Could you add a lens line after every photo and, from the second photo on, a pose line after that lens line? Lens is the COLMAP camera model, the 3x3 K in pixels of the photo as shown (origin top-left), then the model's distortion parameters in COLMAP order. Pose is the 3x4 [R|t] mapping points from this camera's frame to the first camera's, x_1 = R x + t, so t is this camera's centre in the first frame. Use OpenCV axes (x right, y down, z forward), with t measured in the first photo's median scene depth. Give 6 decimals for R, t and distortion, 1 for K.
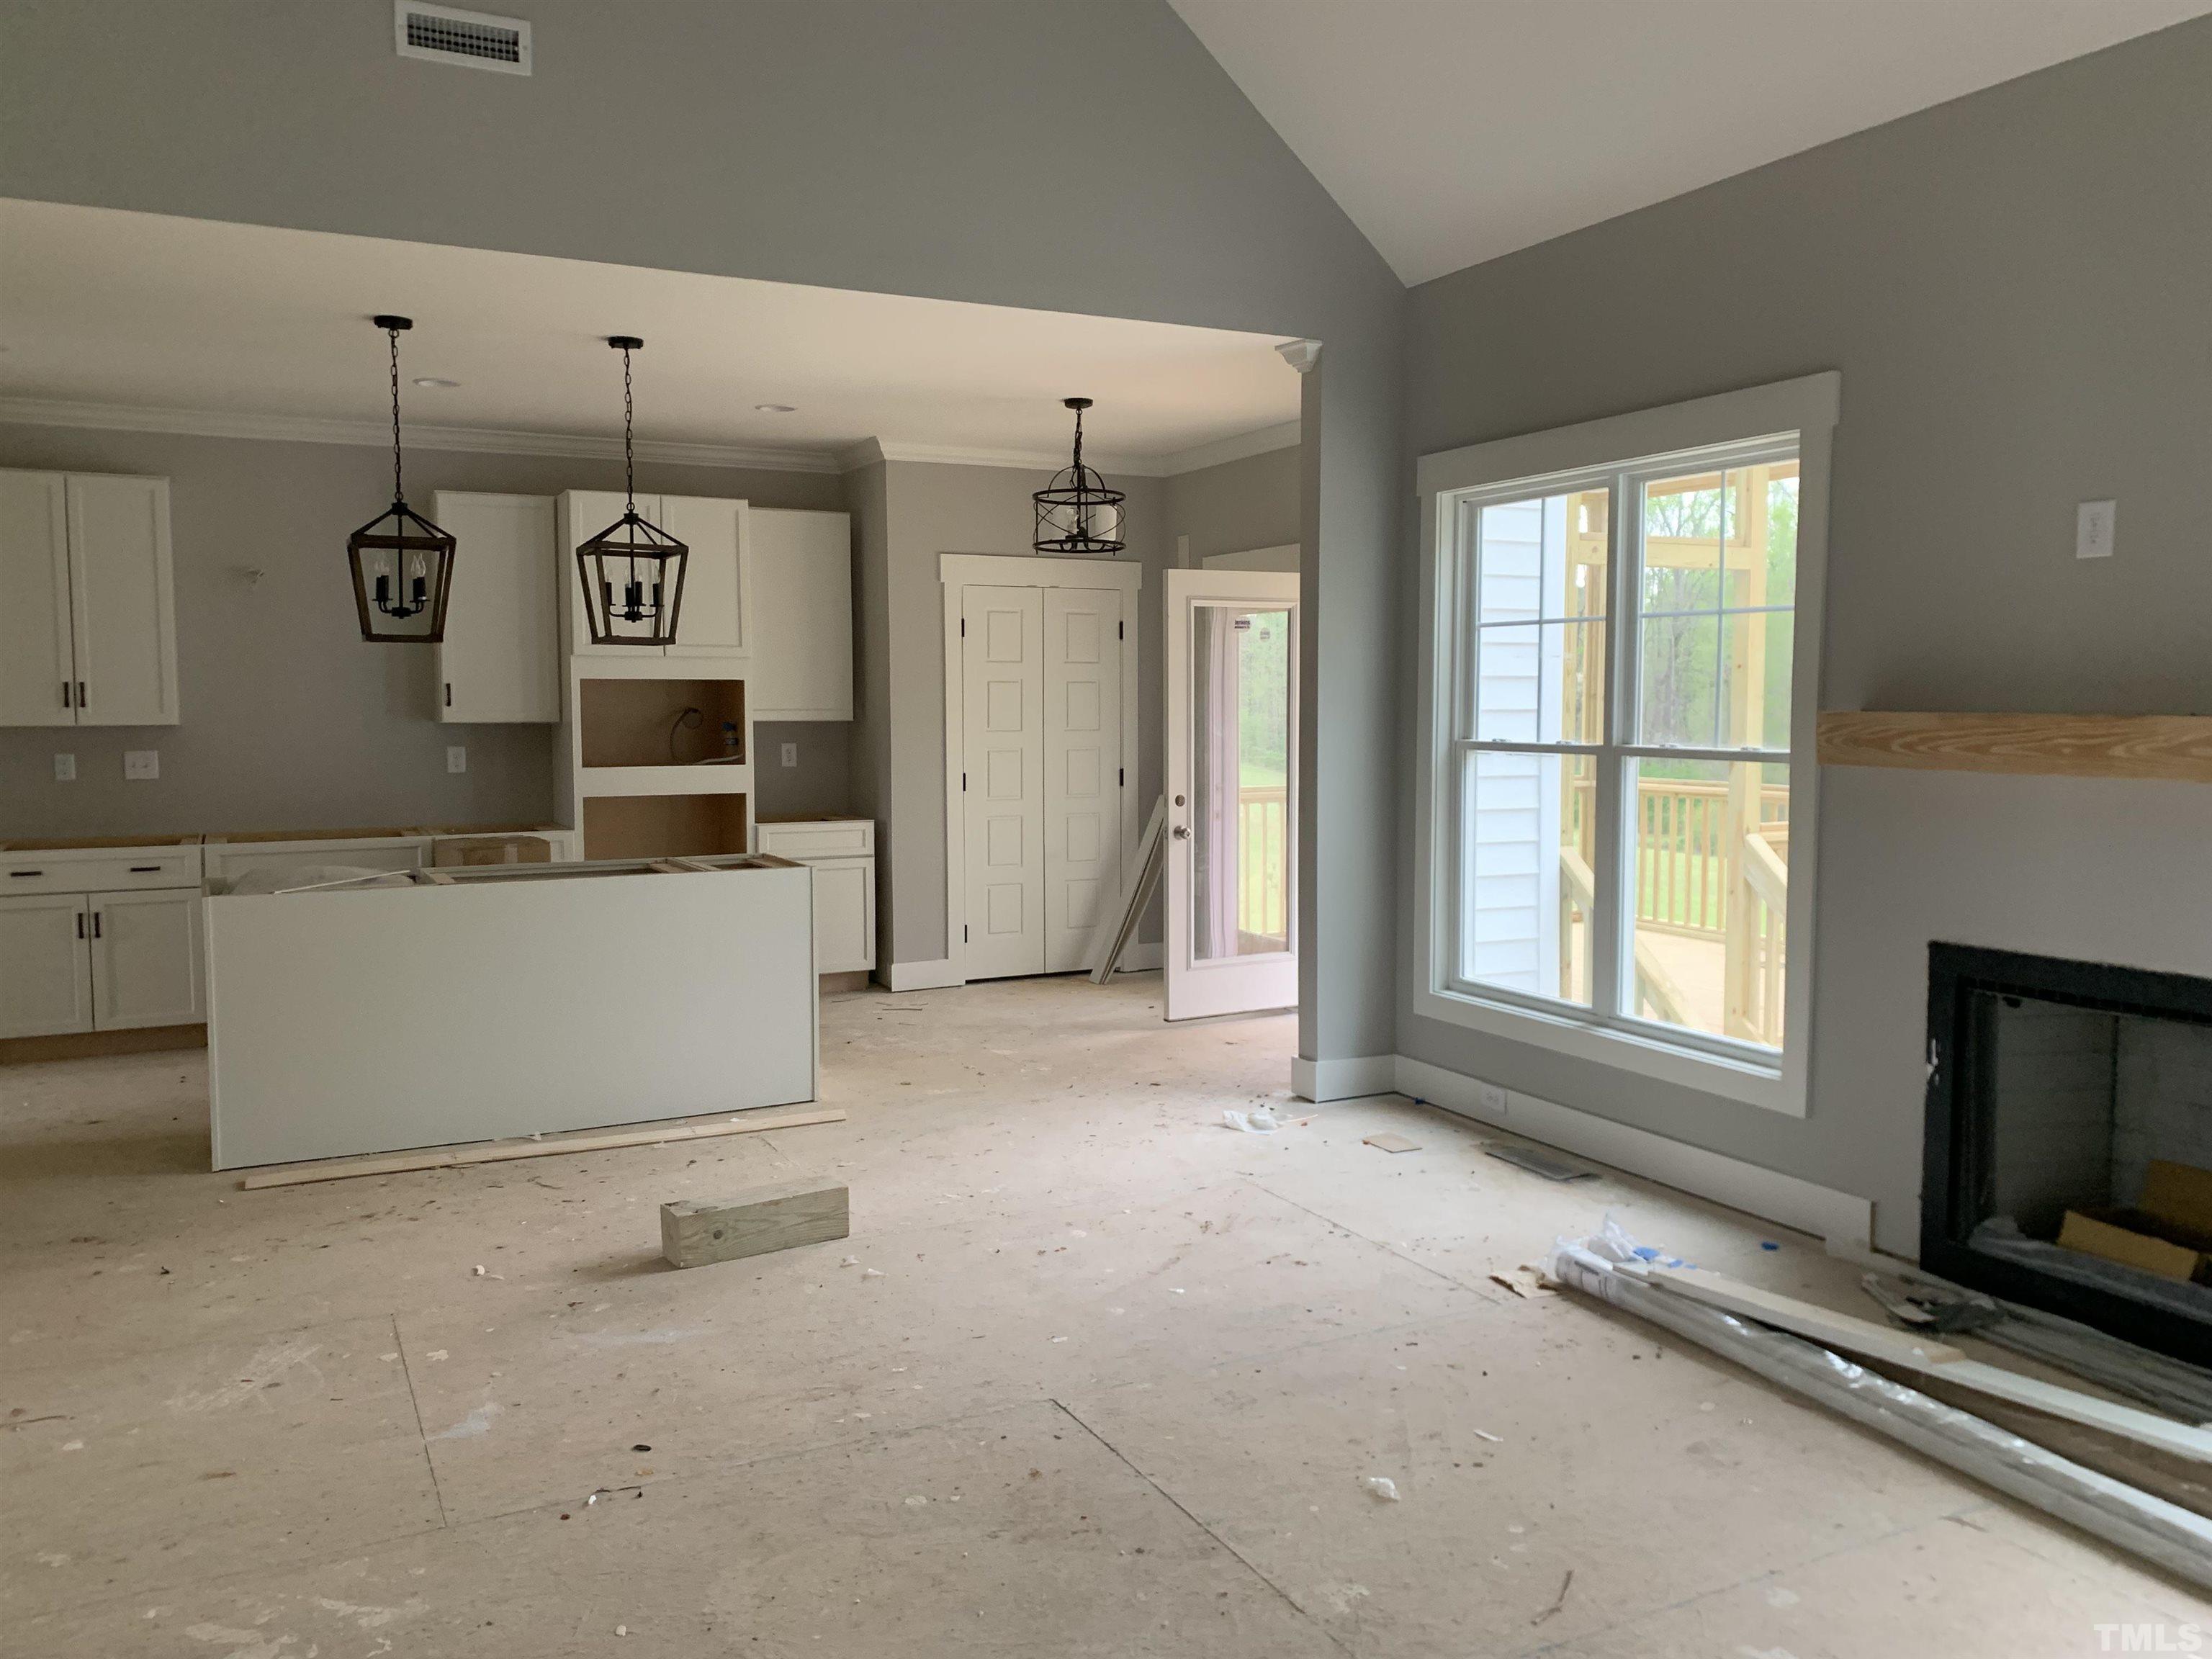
lens RADIAL K [[1656.2, 0, 1097.6], [0, 1656.2, 804.3], [0, 0, 1]] dist [0.039983, -0.061181]
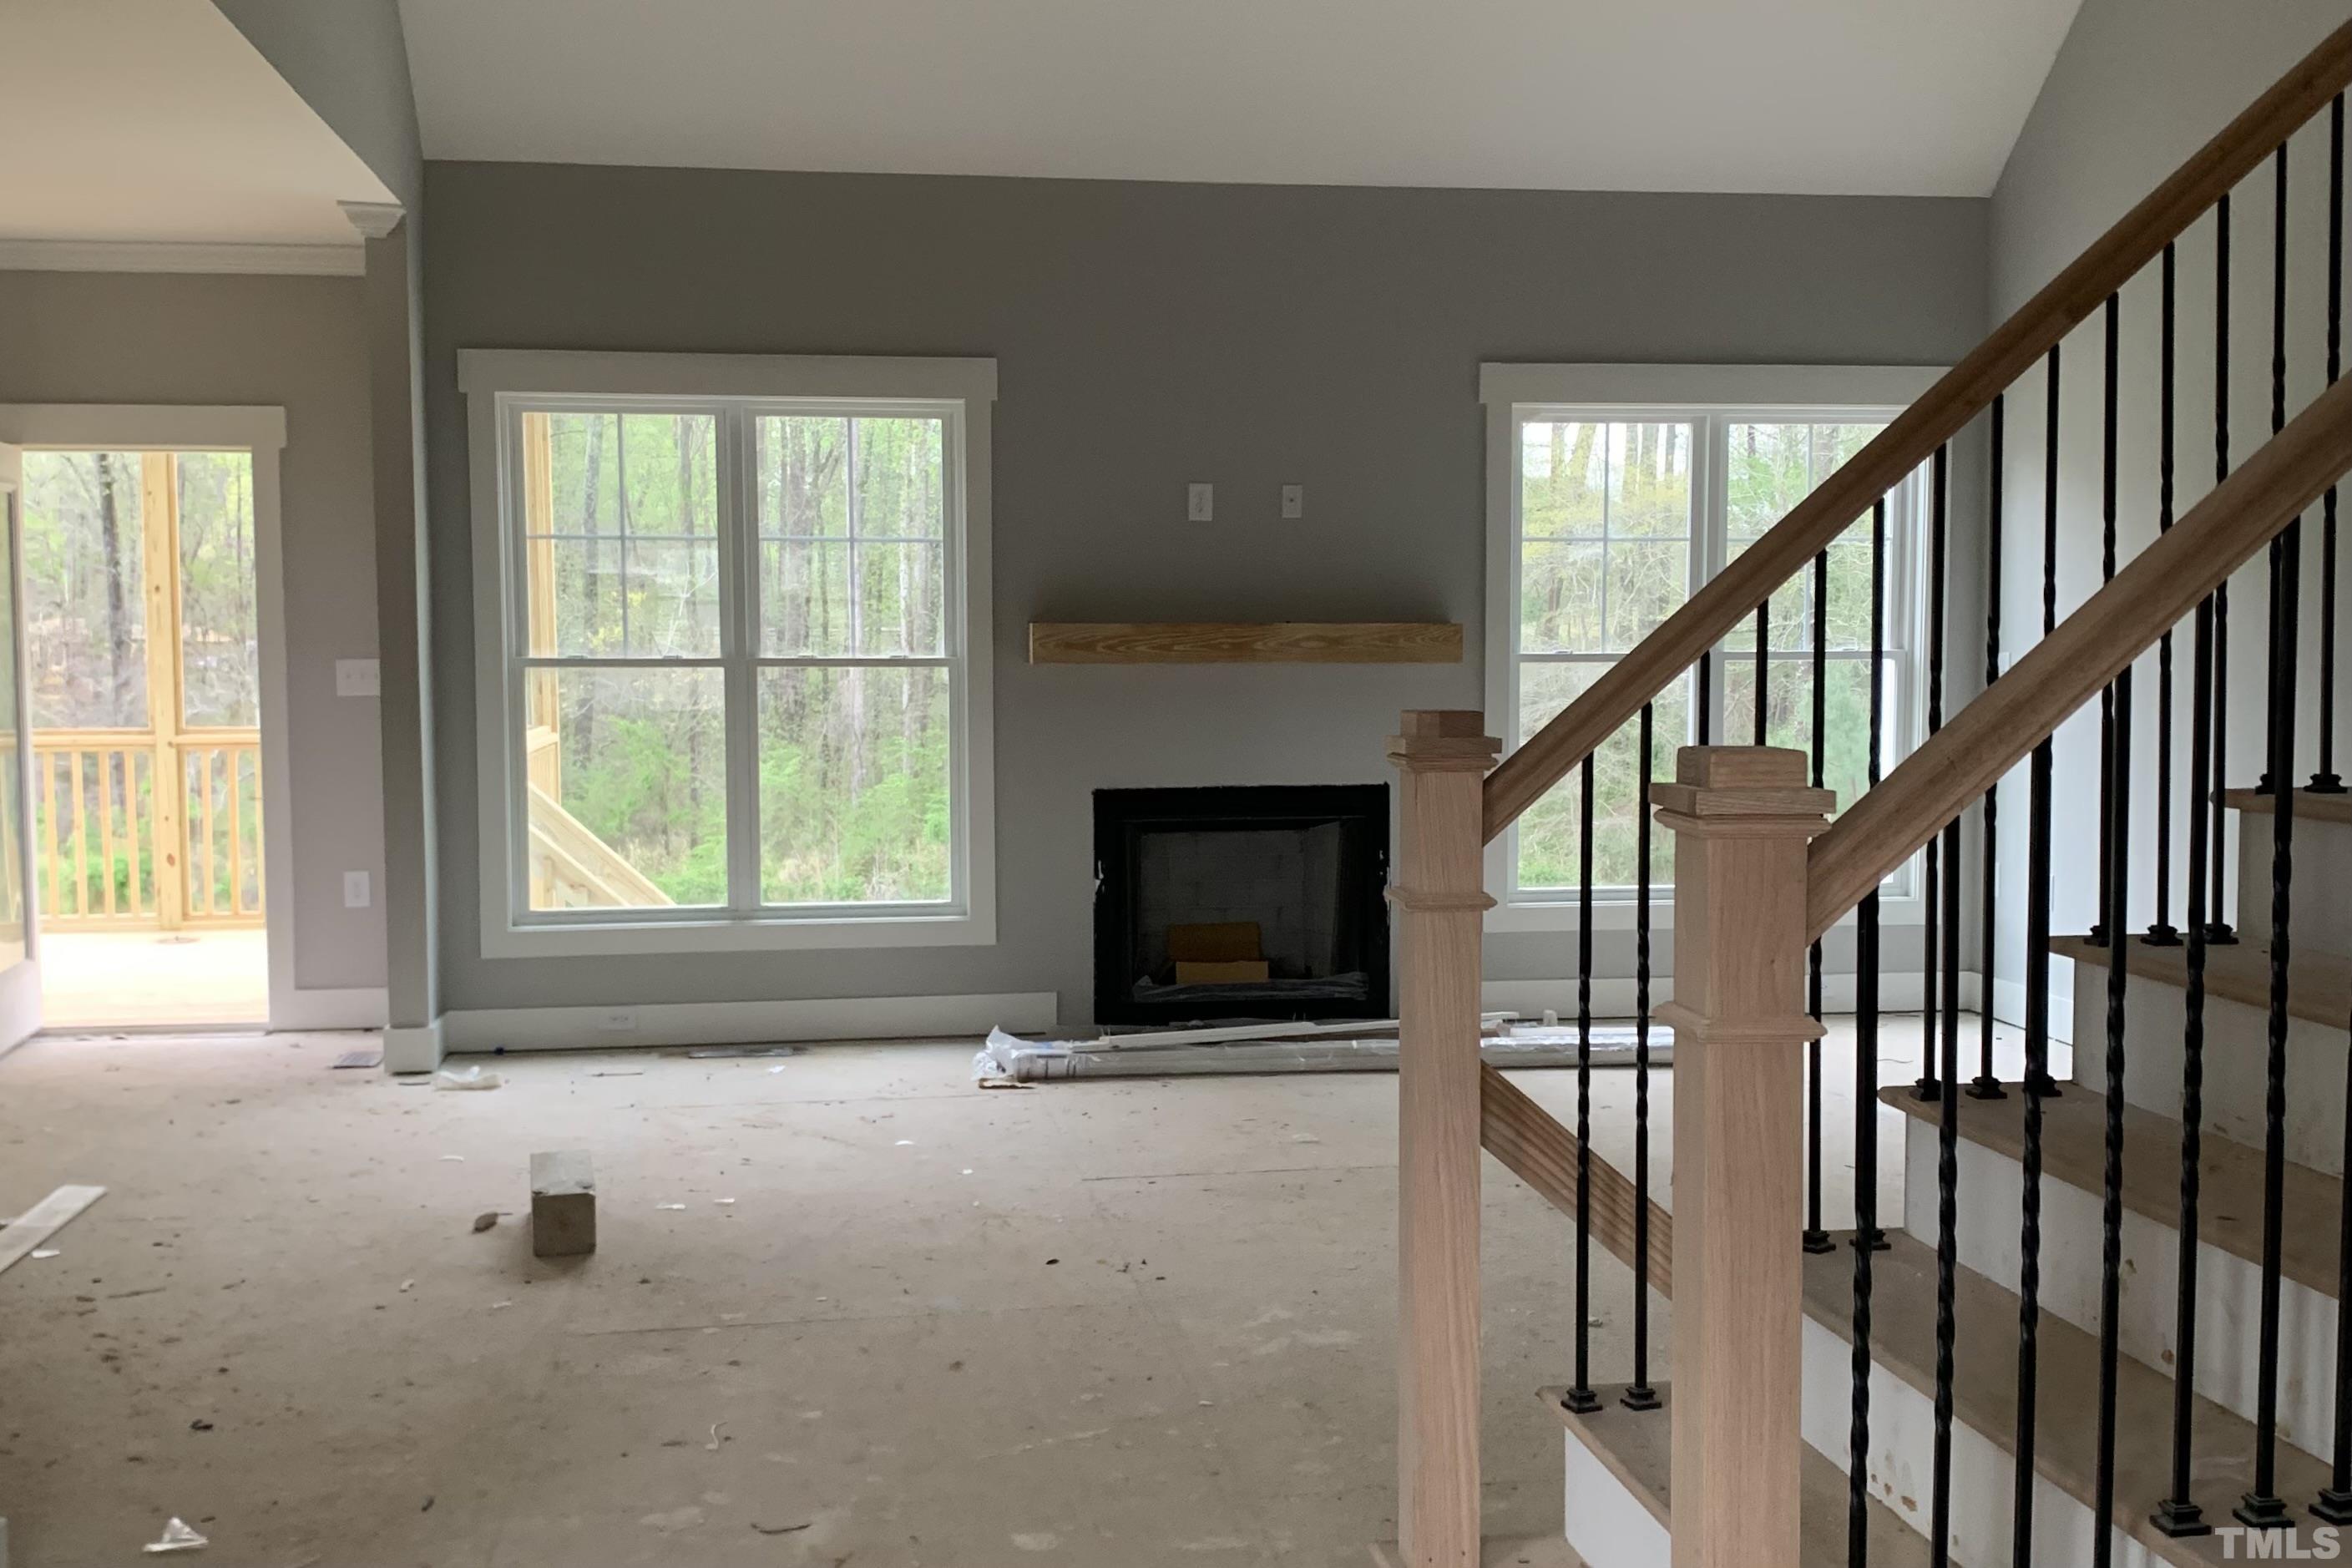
lens RADIAL K [[2450.9, 0, 1226.5], [0, 2450.9, 815.2], [0, 0, 1]] dist [0.132062, -0.603329]
pose [[0.295354, -0.068793, 0.952908, -1.349866], [0.065910, 0.996495, 0.051511, 0.005412], [-0.953112, 0.047592, 0.298853, 0.279880]]
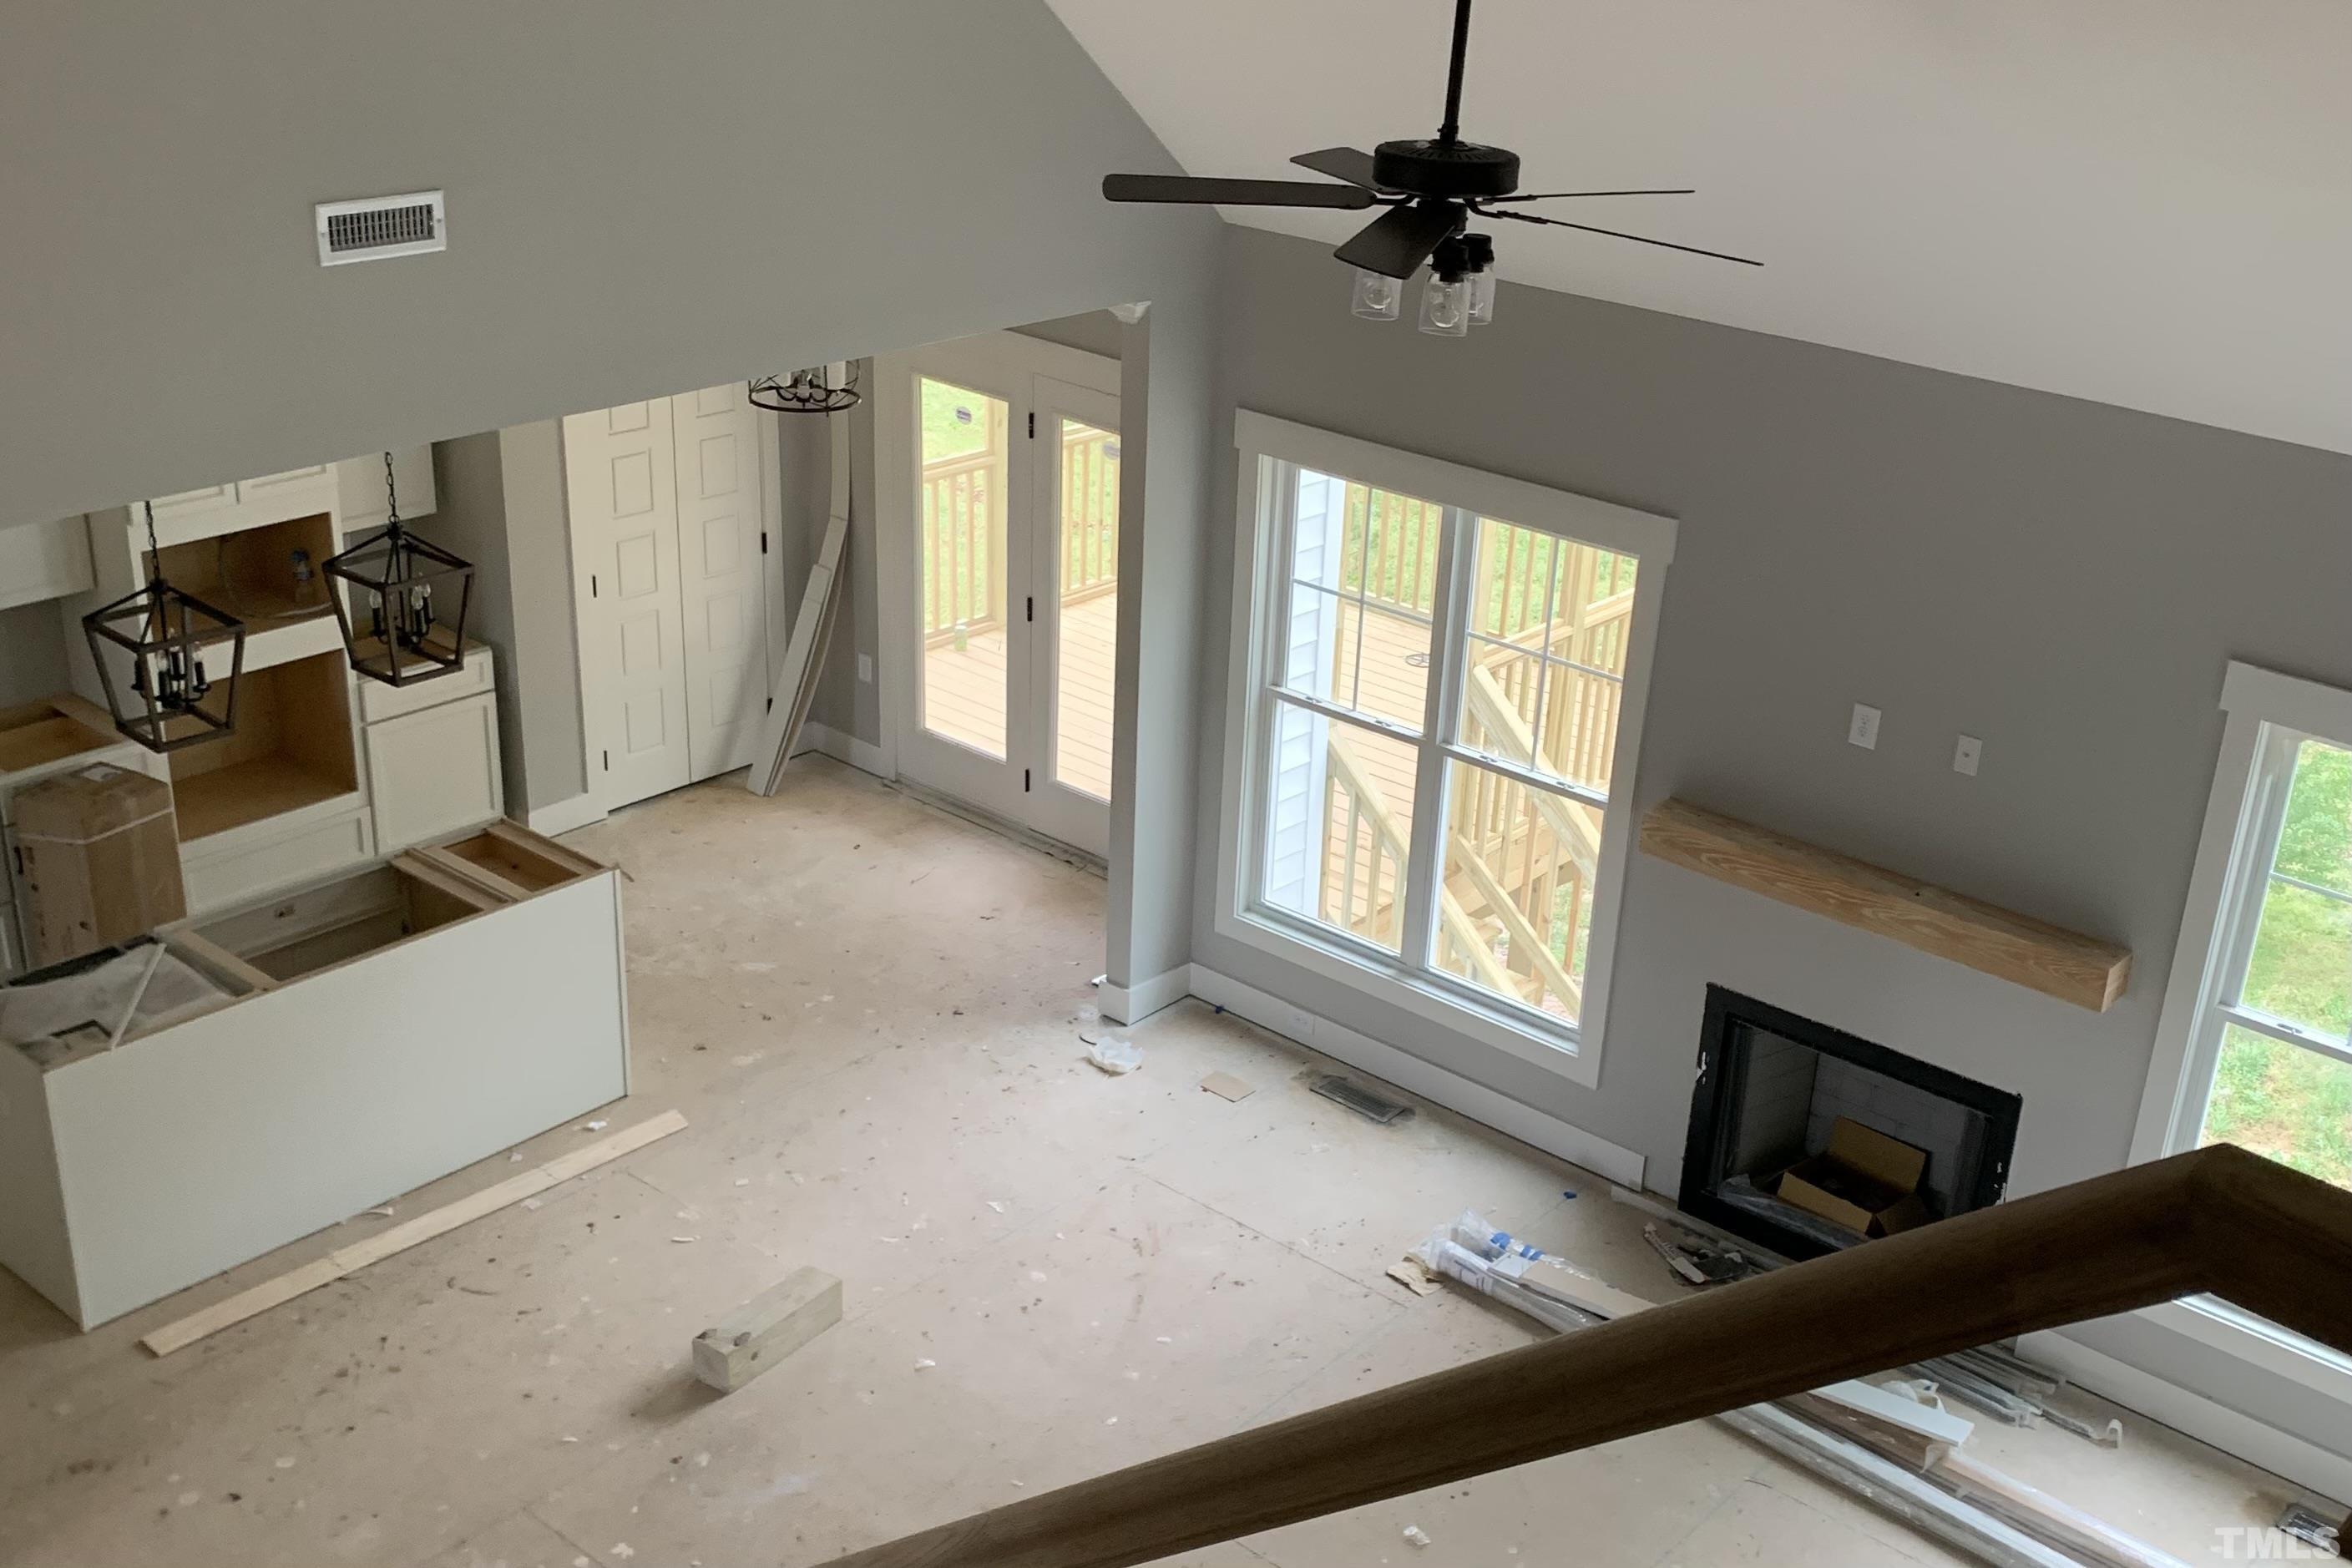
lens RADIAL K [[2450.9, 0, 1226.5], [0, 2450.9, 815.2], [0, 0, 1]] dist [0.132062, -0.603329]
pose [[0.920860, -0.113507, 0.373005, -0.511185], [-0.023189, 0.939048, 0.343003, -0.652677], [-0.389203, -0.324507, 0.862100, -0.425947]]
